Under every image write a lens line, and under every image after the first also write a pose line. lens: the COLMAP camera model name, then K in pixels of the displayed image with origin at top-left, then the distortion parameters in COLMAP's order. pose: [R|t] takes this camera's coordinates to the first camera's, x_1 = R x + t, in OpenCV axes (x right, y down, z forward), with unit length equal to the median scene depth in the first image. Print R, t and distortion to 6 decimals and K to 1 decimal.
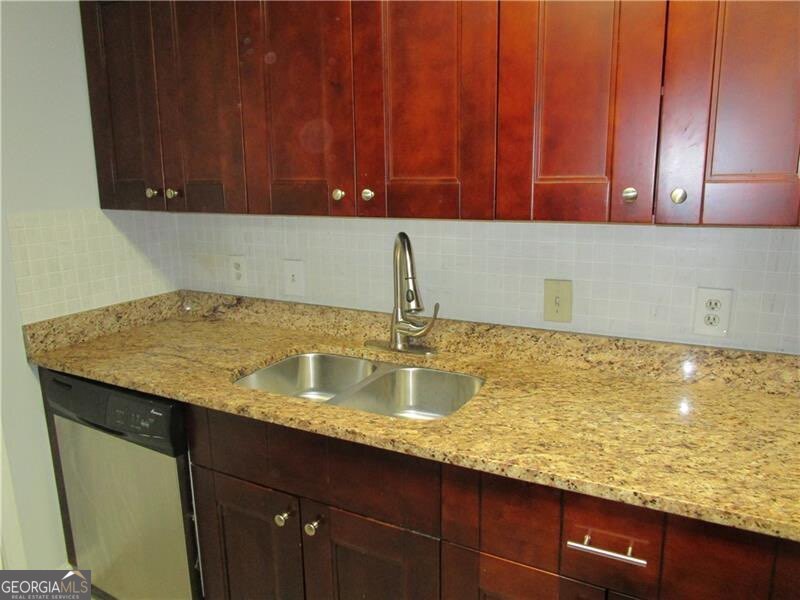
lens RADIAL K [[566.6, 0, 401.1], [0, 566.6, 301.0], [0, 0, 1]] dist [-0.017963, 0.006684]
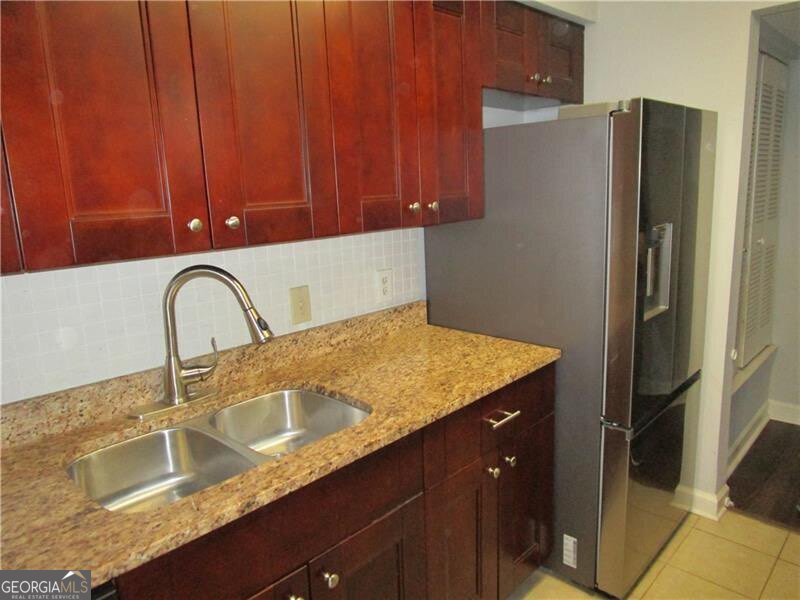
lens RADIAL K [[566.6, 0, 396.5], [0, 566.6, 298.7], [0, 0, 1]] dist [-0.017963, 0.006684]
pose [[0.274428, -0.180635, 0.944489, -0.913900], [0.230045, 0.966011, 0.117910, -0.124002], [-0.933685, 0.184918, 0.306655, 0.534785]]
